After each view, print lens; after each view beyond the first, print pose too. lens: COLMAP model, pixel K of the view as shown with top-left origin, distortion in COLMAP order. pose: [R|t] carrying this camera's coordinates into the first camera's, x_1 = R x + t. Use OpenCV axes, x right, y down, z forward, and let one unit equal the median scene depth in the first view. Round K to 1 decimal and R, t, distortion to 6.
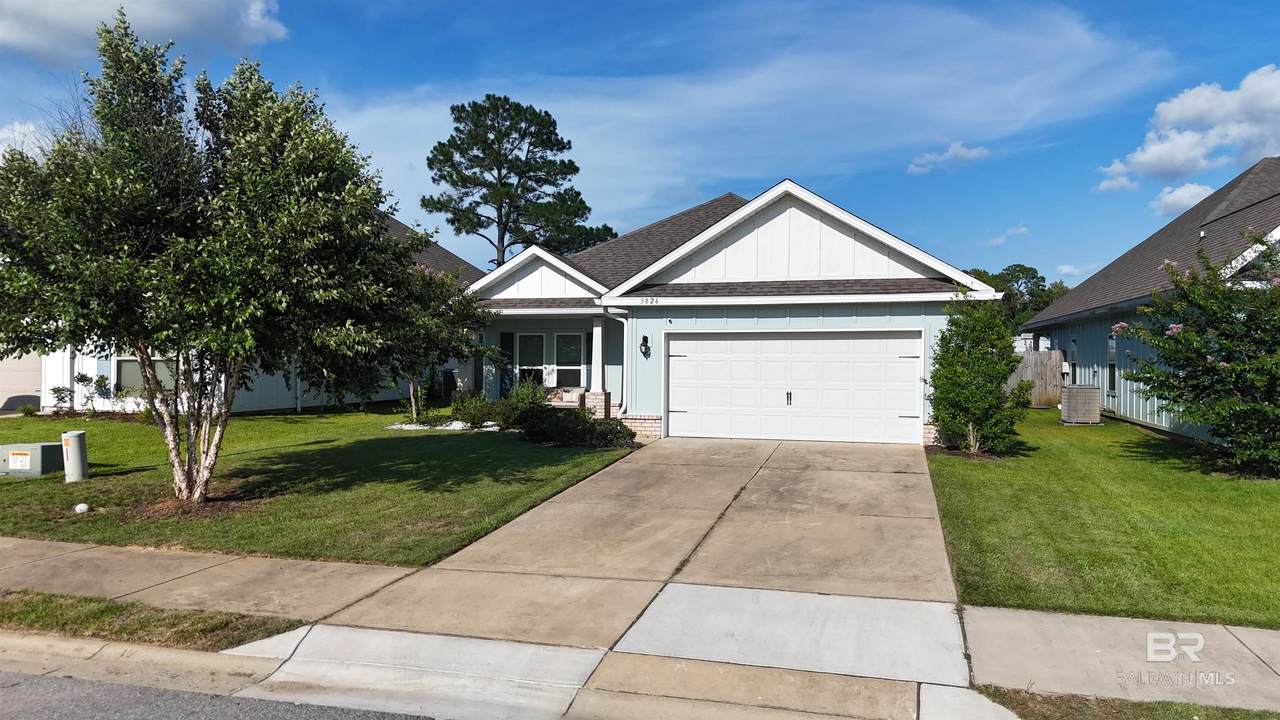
lens RADIAL K [[940.1, 0, 631.3], [0, 940.1, 363.1], [0, 0, 1]] dist [0.067005, -0.064429]
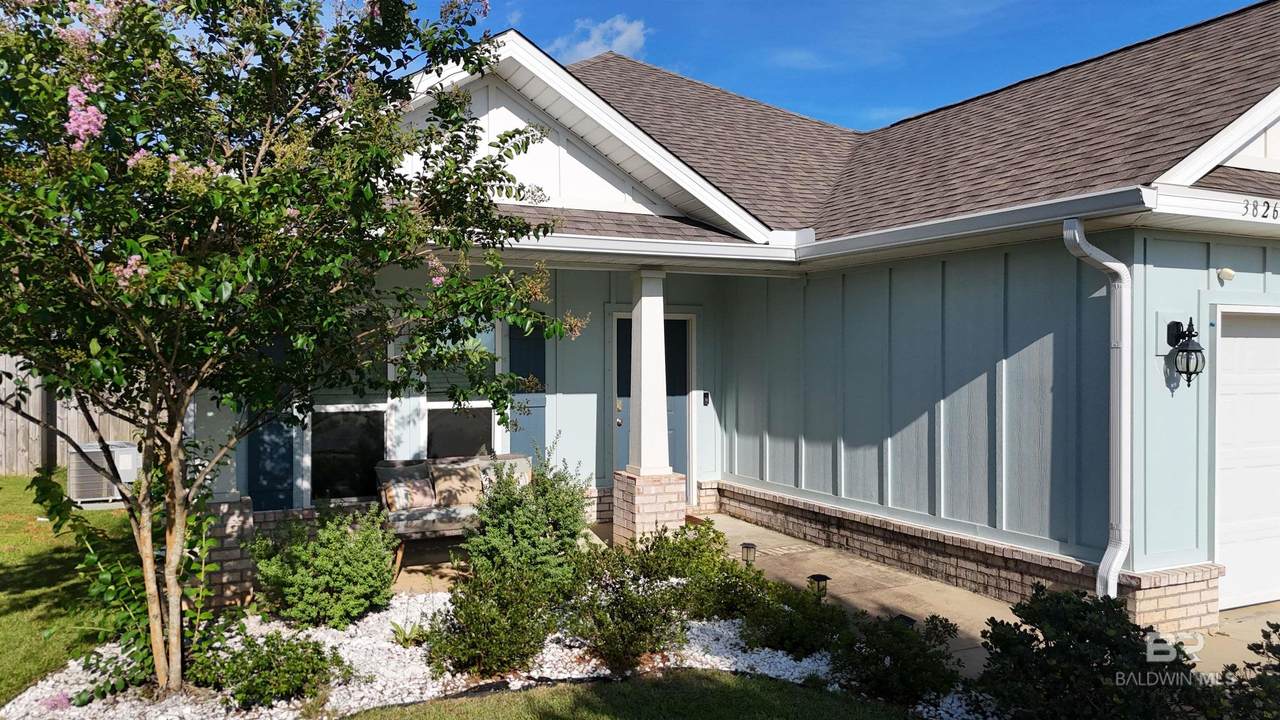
lens RADIAL K [[940.1, 0, 631.3], [0, 940.1, 363.1], [0, 0, 1]] dist [0.067005, -0.064429]
pose [[0.758519, -0.009978, 0.651575, -0.266623], [0.007237, 0.999950, 0.006888, -0.014030], [-0.651611, -0.000510, 0.758553, 0.678646]]
